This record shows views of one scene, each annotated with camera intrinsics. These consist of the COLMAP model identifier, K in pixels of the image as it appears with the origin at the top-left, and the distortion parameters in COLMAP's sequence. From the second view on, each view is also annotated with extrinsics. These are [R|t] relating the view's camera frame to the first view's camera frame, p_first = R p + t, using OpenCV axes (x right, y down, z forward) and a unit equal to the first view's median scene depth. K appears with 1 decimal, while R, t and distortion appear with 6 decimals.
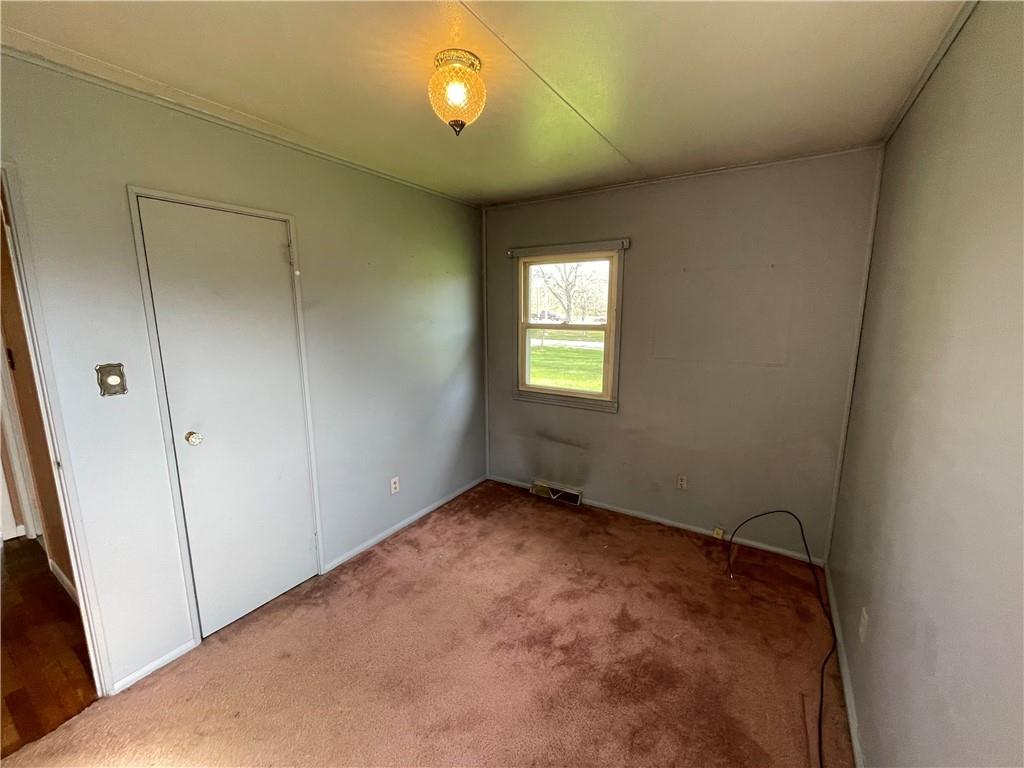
lens RADIAL K [[418.7, 0, 510.1], [0, 418.7, 382.9], [0, 0, 1]] dist [-0.001069, 0.000920]
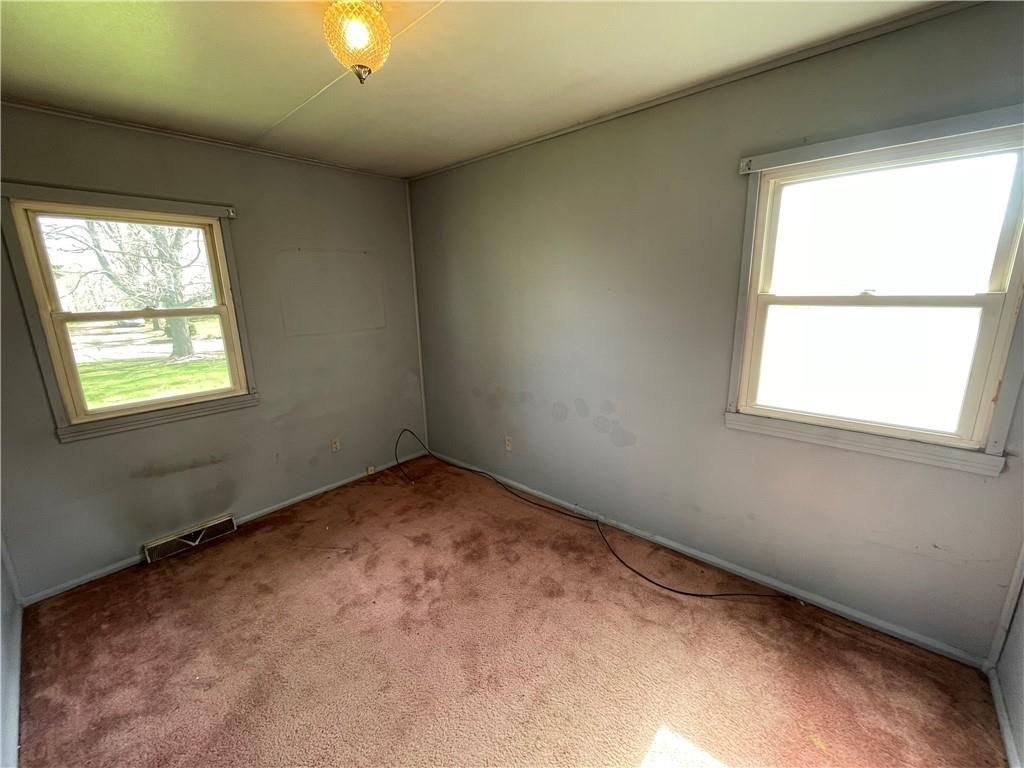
lens RADIAL K [[418.7, 0, 517.3], [0, 418.7, 379.9], [0, 0, 1]] dist [-0.001069, 0.000920]
pose [[0.144827, -0.215790, 0.965640, -0.532445], [0.194953, 0.963021, 0.185965, -0.037842], [-0.970061, 0.161322, 0.181540, 0.297564]]
